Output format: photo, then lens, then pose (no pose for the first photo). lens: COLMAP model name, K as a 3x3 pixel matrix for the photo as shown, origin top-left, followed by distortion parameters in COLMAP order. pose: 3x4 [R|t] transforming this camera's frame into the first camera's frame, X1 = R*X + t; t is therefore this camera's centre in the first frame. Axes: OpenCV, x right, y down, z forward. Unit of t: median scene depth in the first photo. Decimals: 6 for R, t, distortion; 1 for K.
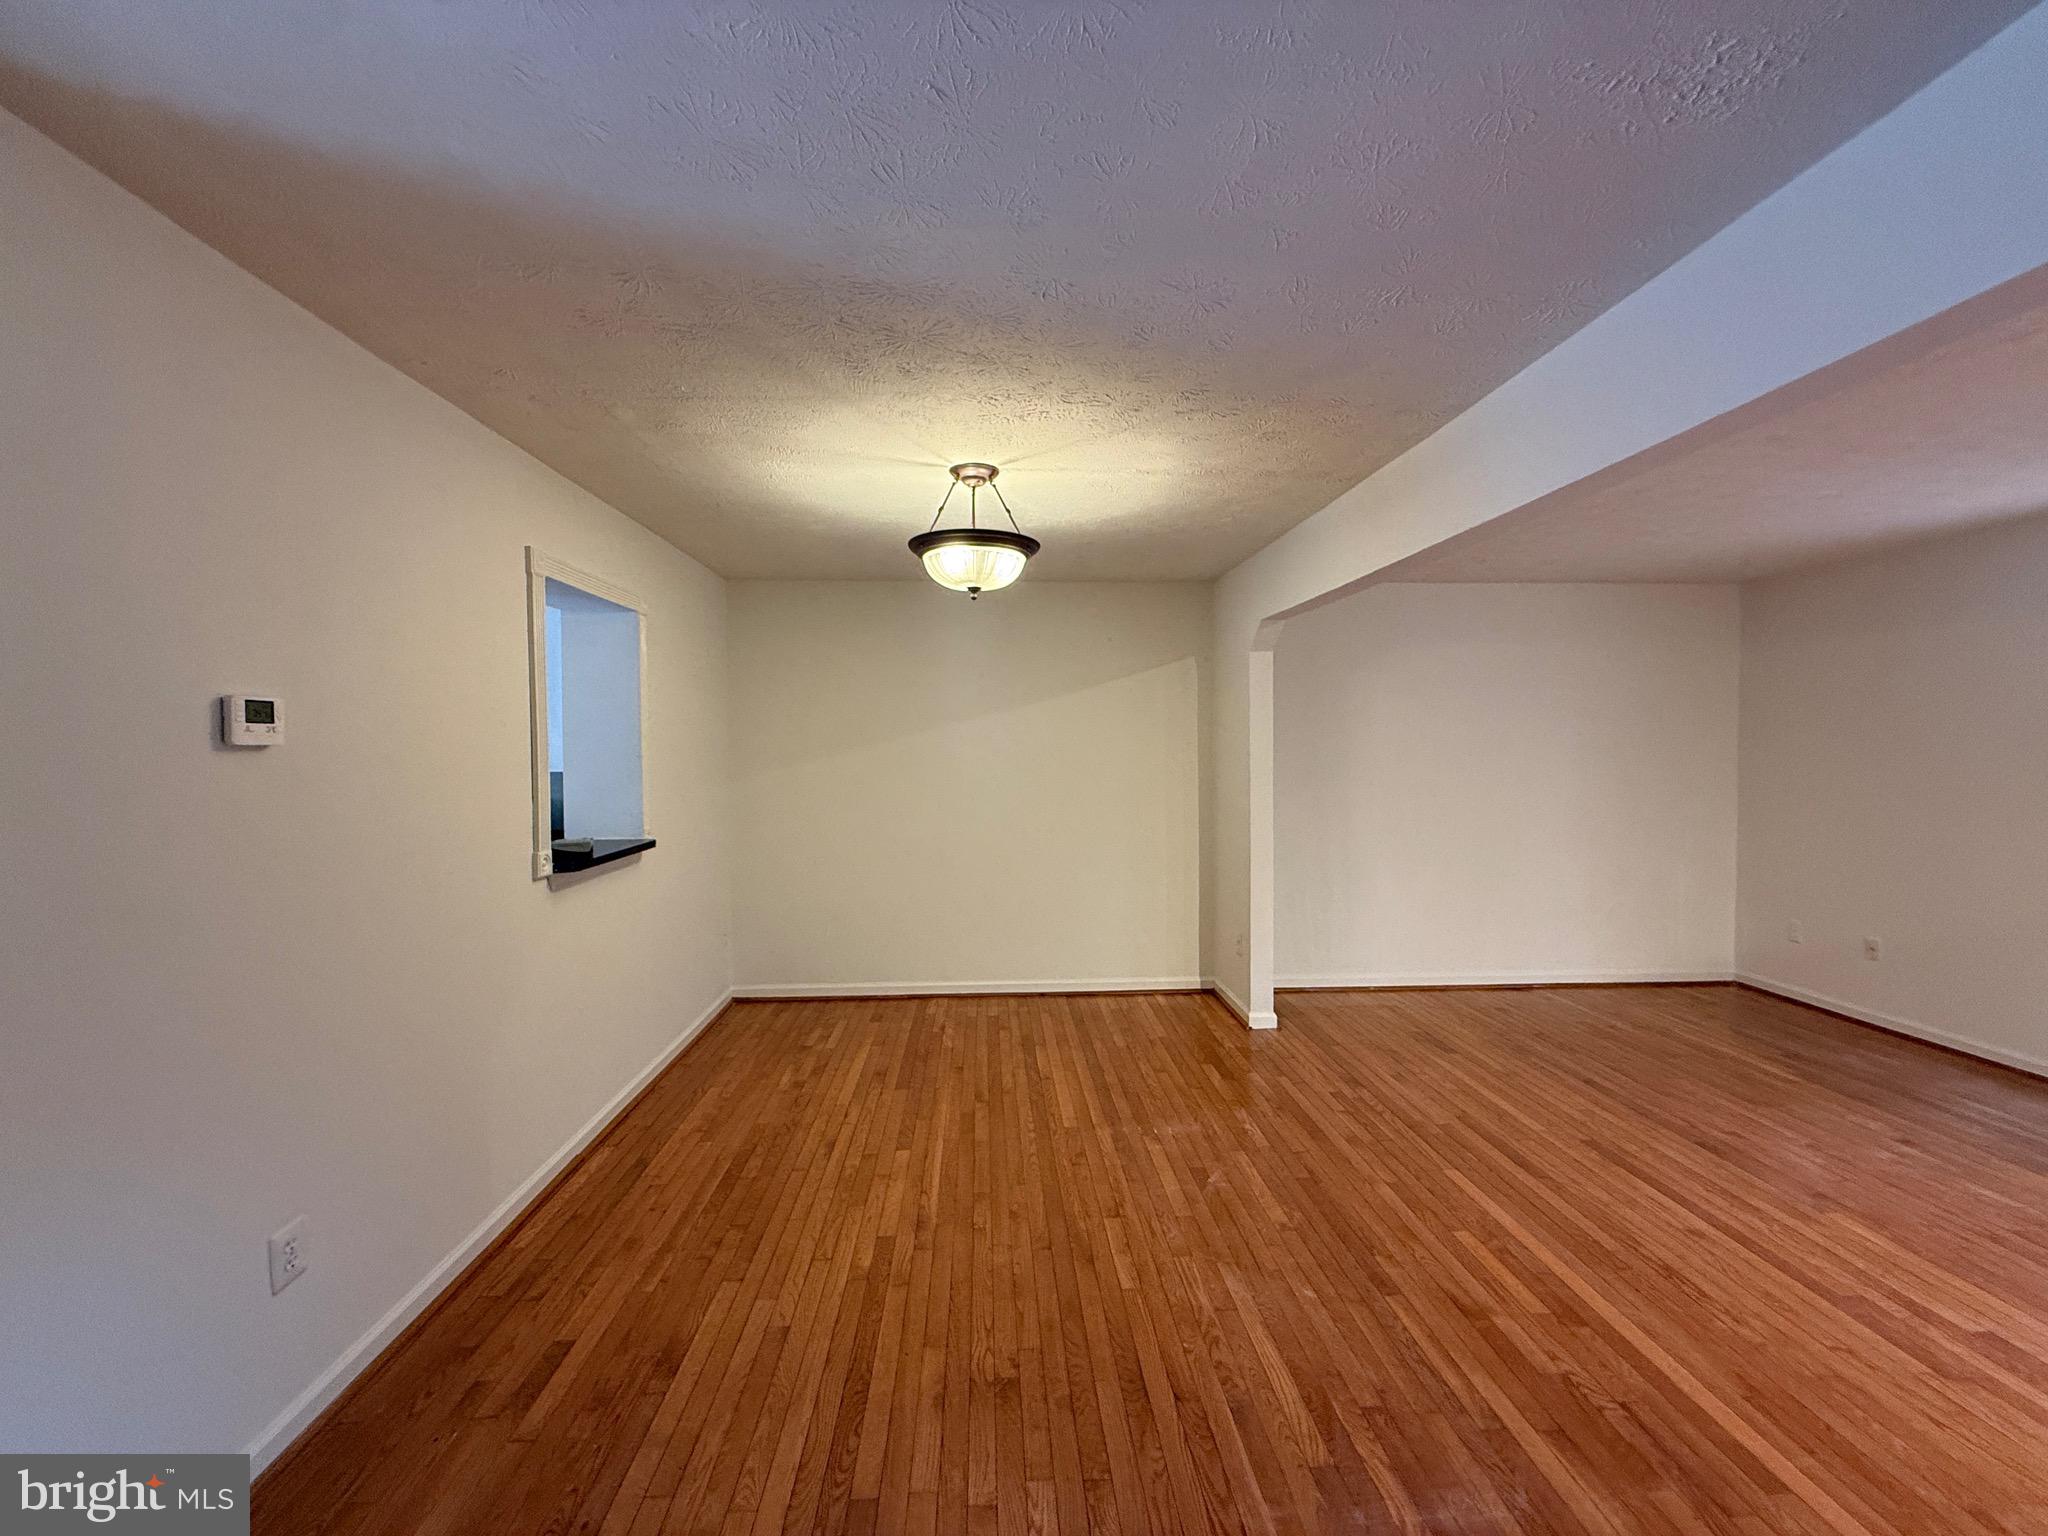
lens RADIAL K [[814.5, 0, 1018.4], [0, 814.5, 768.9], [0, 0, 1]] dist [-0.001481, -0.000648]
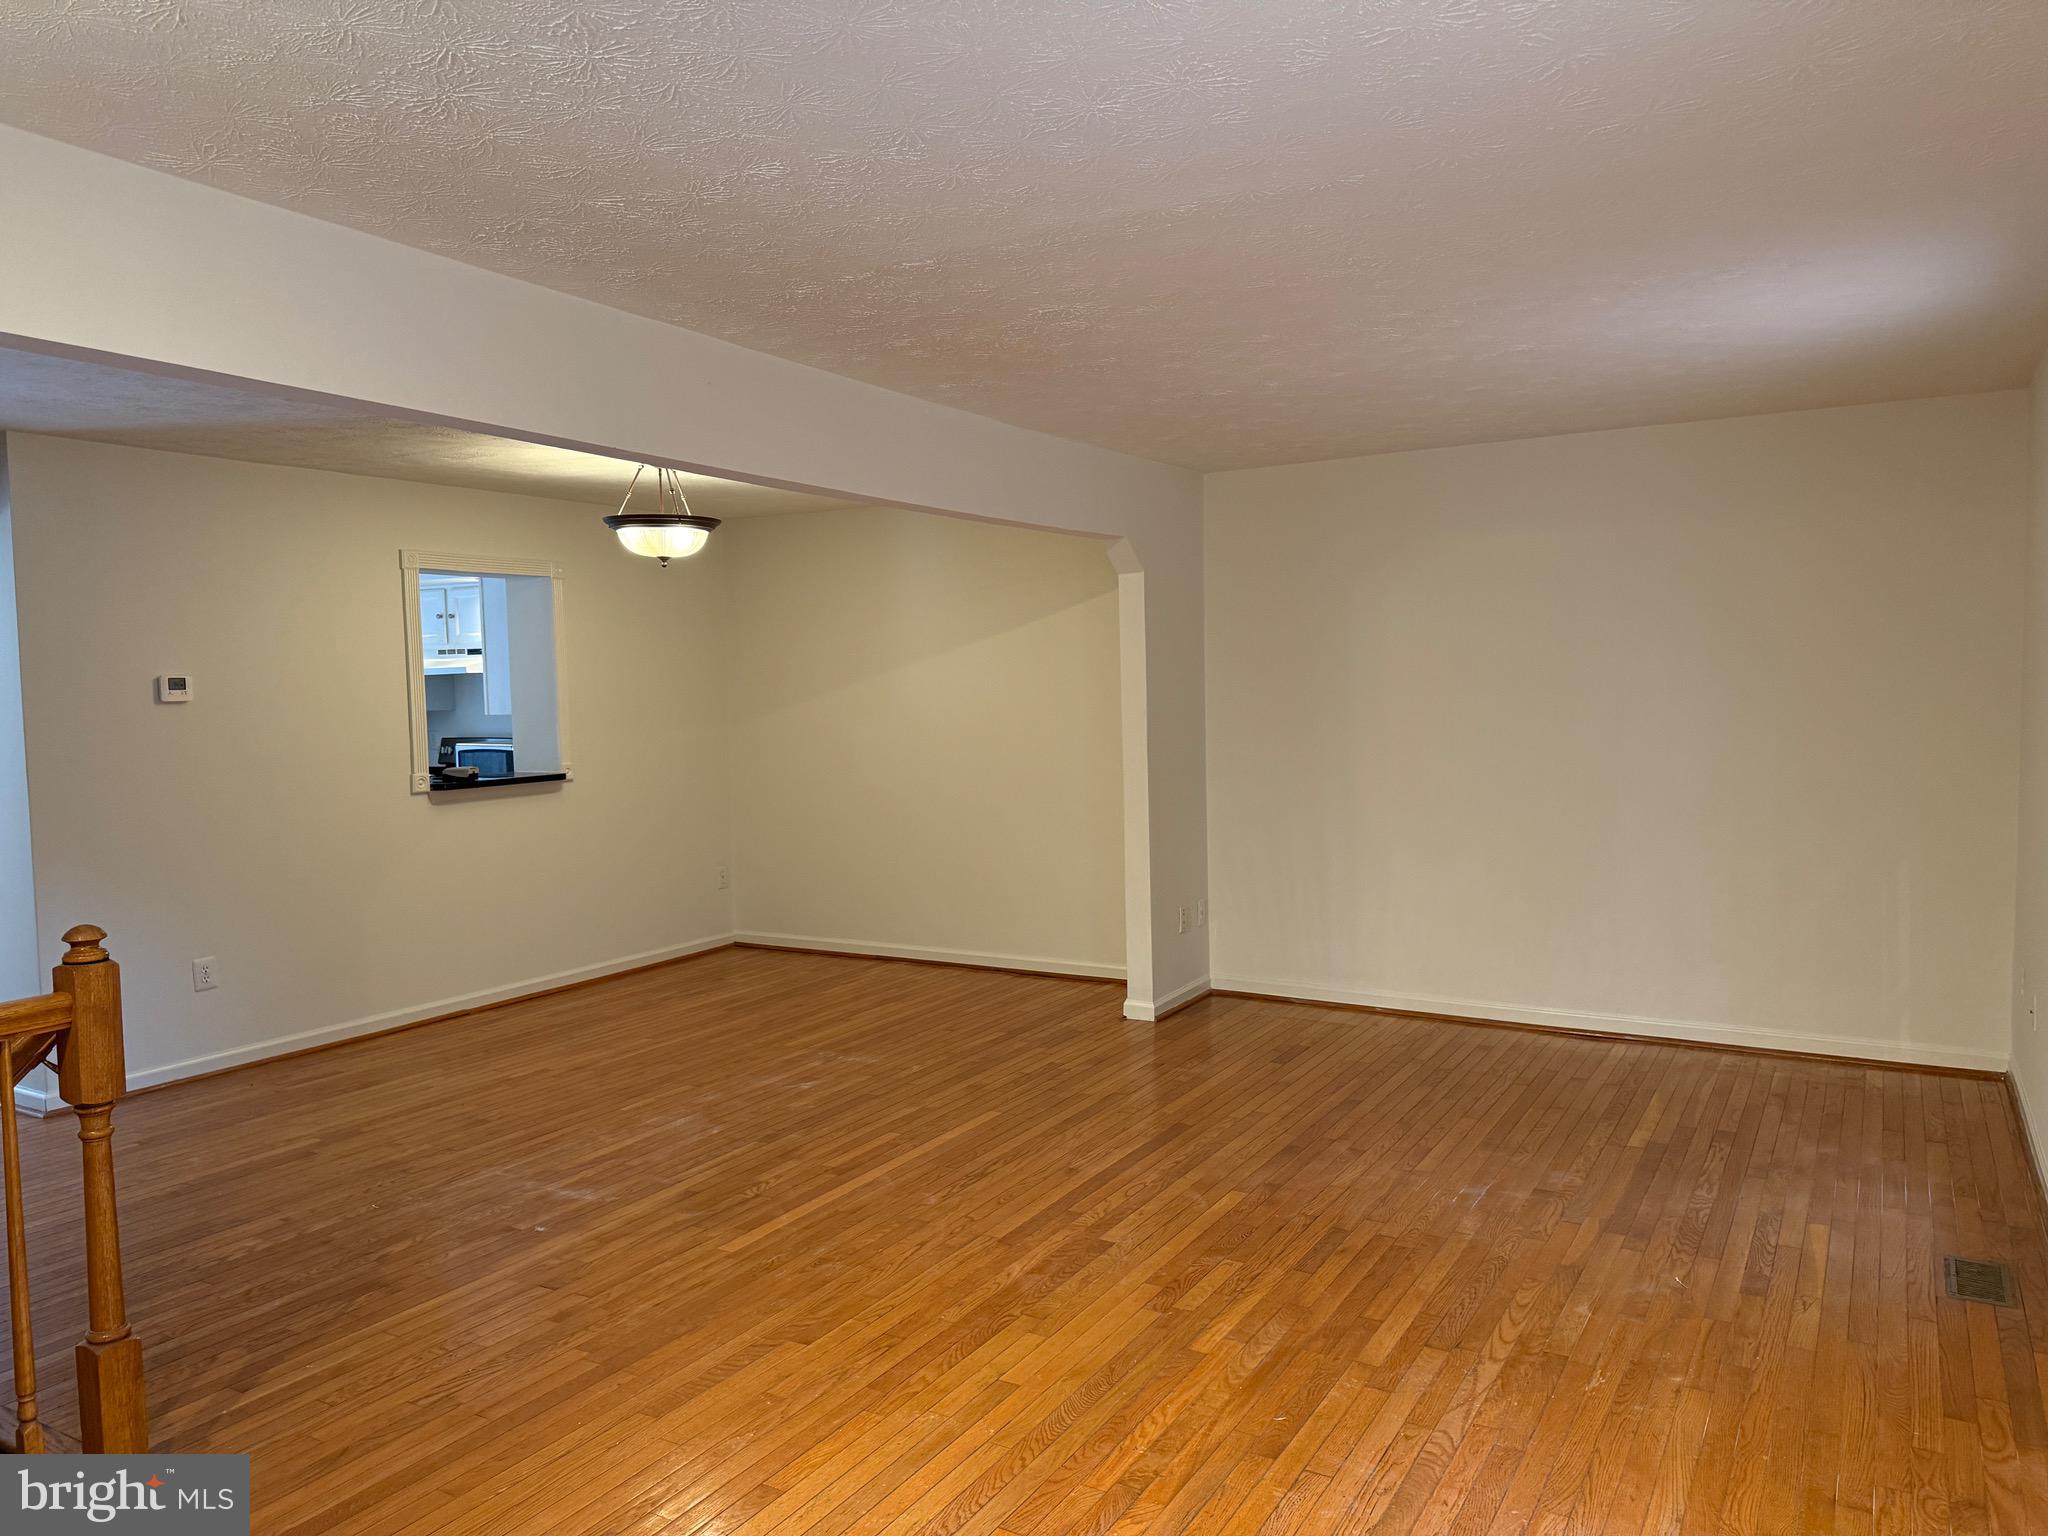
lens RADIAL K [[1417.3, 0, 1094.6], [0, 1417.3, 771.4], [0, 0, 1]] dist [0.084018, -0.147115]
pose [[0.857267, 0.027876, -0.514118, 1.600620], [-0.005666, 0.998984, 0.044718, -0.016285], [0.514842, -0.035423, 0.856553, -0.471769]]
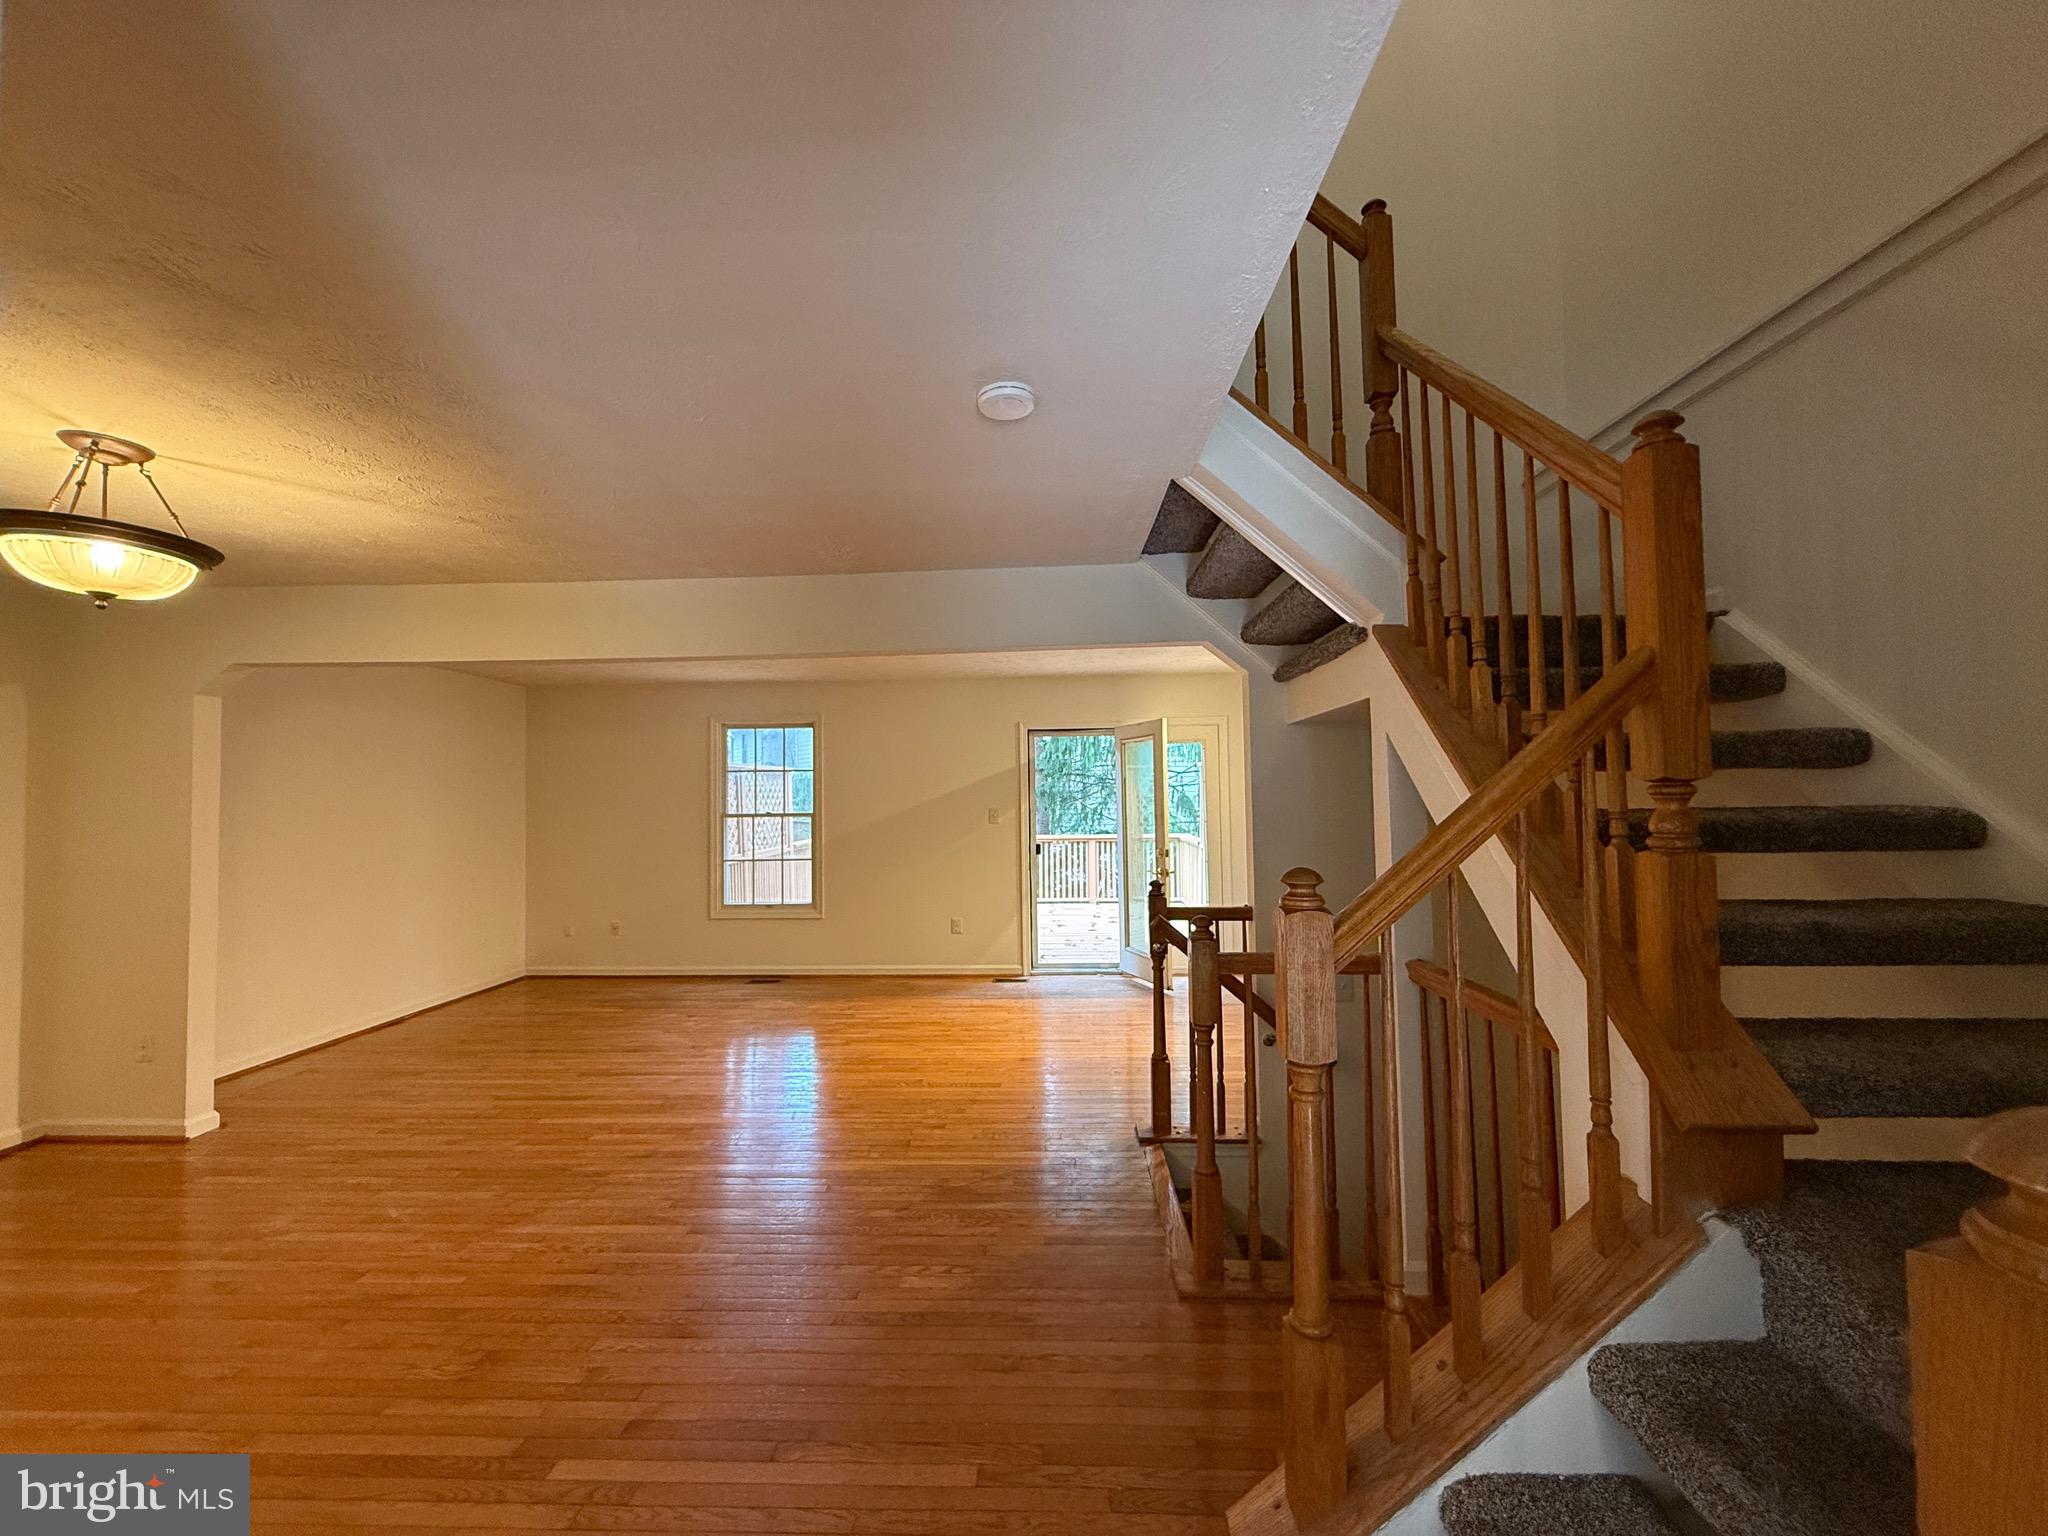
lens RADIAL K [[814.5, 0, 1018.4], [0, 814.5, 768.9], [0, 0, 1]] dist [-0.001481, -0.000648]
pose [[0.090481, 0.035156, 0.995277, -0.758188], [0.041067, 0.998395, -0.038999, 0.007598], [-0.995051, 0.044402, 0.088892, 0.087499]]
